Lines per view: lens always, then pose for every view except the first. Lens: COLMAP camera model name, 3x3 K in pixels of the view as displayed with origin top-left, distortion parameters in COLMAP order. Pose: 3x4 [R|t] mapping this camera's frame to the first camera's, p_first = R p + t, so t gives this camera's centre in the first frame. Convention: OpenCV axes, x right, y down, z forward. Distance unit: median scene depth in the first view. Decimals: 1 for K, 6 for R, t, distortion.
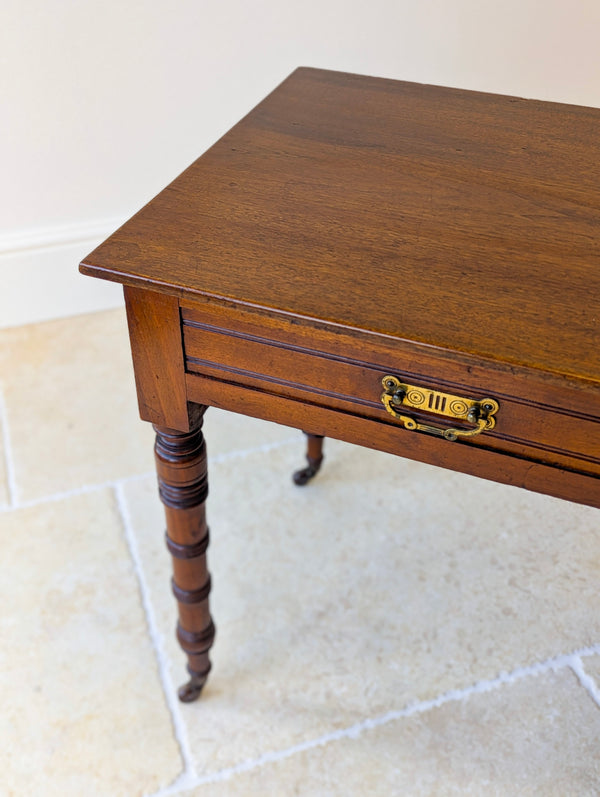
lens RADIAL K [[861.8, 0, 300.0], [0, 861.8, 398.5], [0, 0, 1]] dist [0.023173, 0.004304]
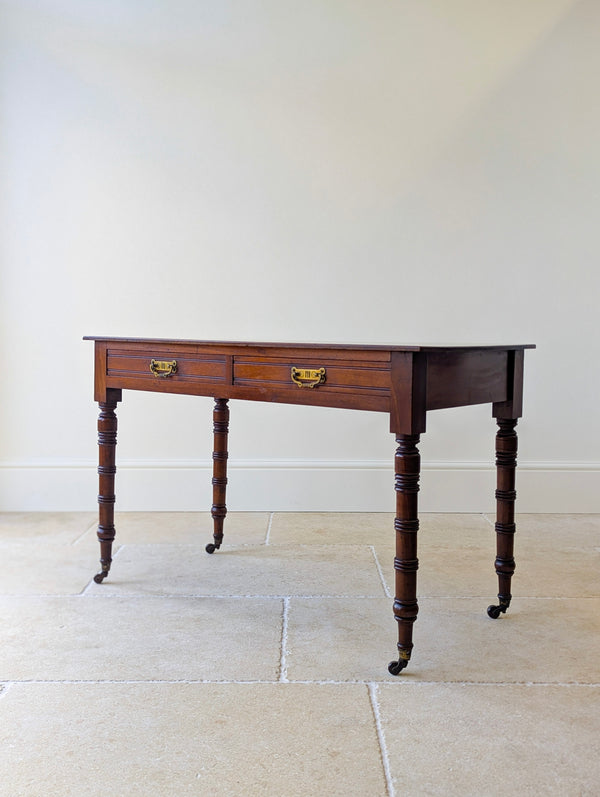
lens RADIAL K [[880.6, 0, 295.0], [0, 880.6, 389.1], [0, 0, 1]] dist [0.019870, 0.031002]
pose [[0.940626, 0.022413, -0.338703, 1.077188], [-0.218538, 0.803502, -0.553739, 1.104633], [0.259738, 0.594880, 0.760693, -0.802860]]
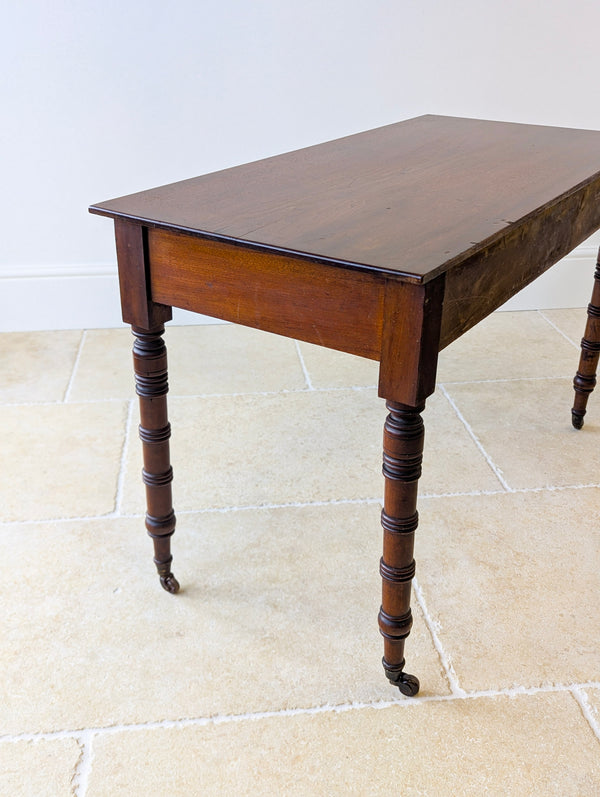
lens RADIAL K [[858.2, 0, 292.2], [0, 858.2, 415.7], [0, 0, 1]] dist [0.032856, -0.026741]
pose [[0.974975, 0.093913, -0.201506, 0.493446], [-0.138183, 0.966034, -0.218367, 0.558443], [0.174154, 0.240747, 0.954836, -0.511321]]
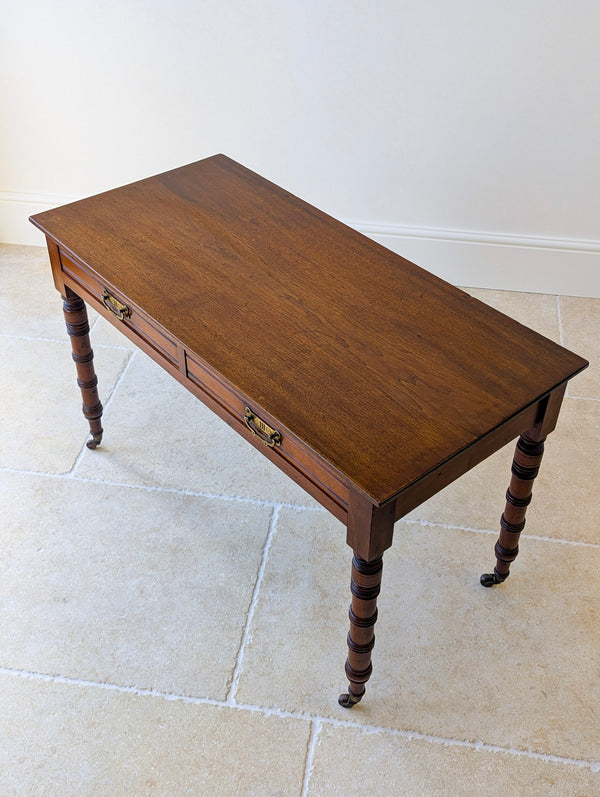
lens RADIAL K [[873.9, 0, 290.4], [0, 873.9, 401.2], [0, 0, 1]] dist [0.026585, 0.007280]
pose [[0.871722, 0.314265, -0.375951, 1.045770], [-0.310974, 0.947749, 0.071183, -0.040415], [0.378678, 0.054859, 0.923901, -0.727802]]
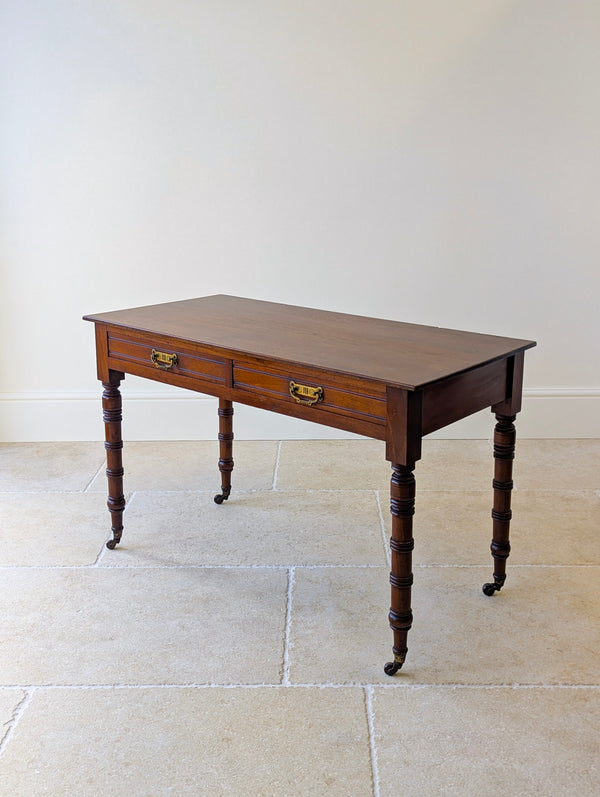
lens RADIAL K [[903.9, 0, 298.6], [0, 903.9, 368.4], [0, 0, 1]] dist [0.020232, 0.017879]
pose [[0.936033, 0.071572, -0.344556, 1.114283], [-0.214012, 0.893010, -0.395895, 0.785120], [0.279357, 0.444310, 0.851204, -1.046306]]
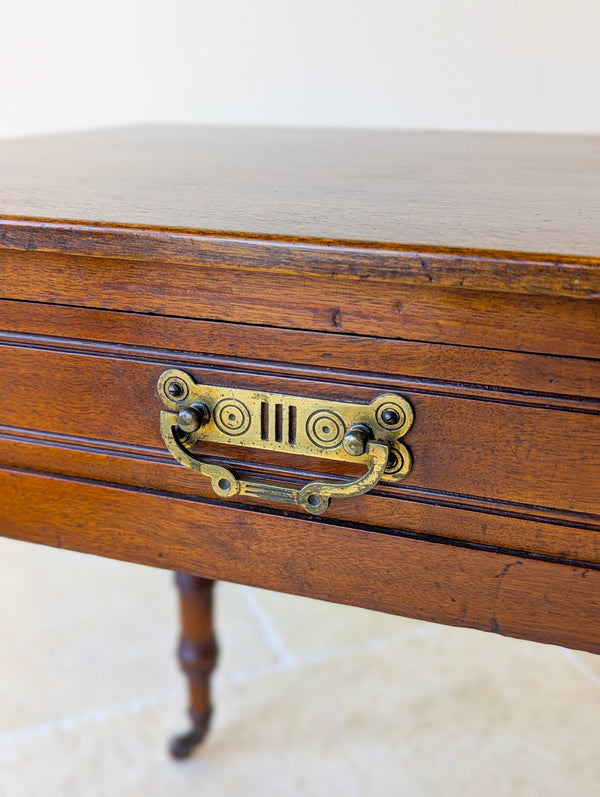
lens RADIAL K [[880.6, 0, 295.0], [0, 880.6, 389.1], [0, 0, 1]] dist [0.019870, 0.031002]
pose [[0.999486, -0.018103, 0.026452, 0.099945], [0.026053, 0.939559, -0.341395, 0.090602], [-0.018672, 0.341909, 0.939548, 0.366467]]
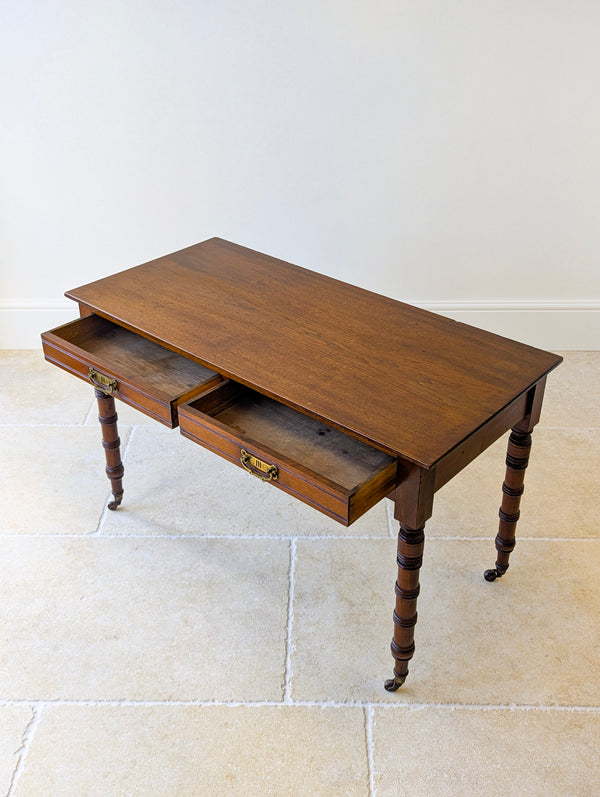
lens RADIAL K [[861.8, 0, 300.0], [0, 861.8, 398.5], [0, 0, 1]] dist [0.023173, 0.004304]
pose [[0.935450, 0.175165, -0.307001, 0.968911], [-0.216862, 0.970302, -0.107167, 0.222762], [0.279112, 0.166826, 0.945656, -0.998057]]
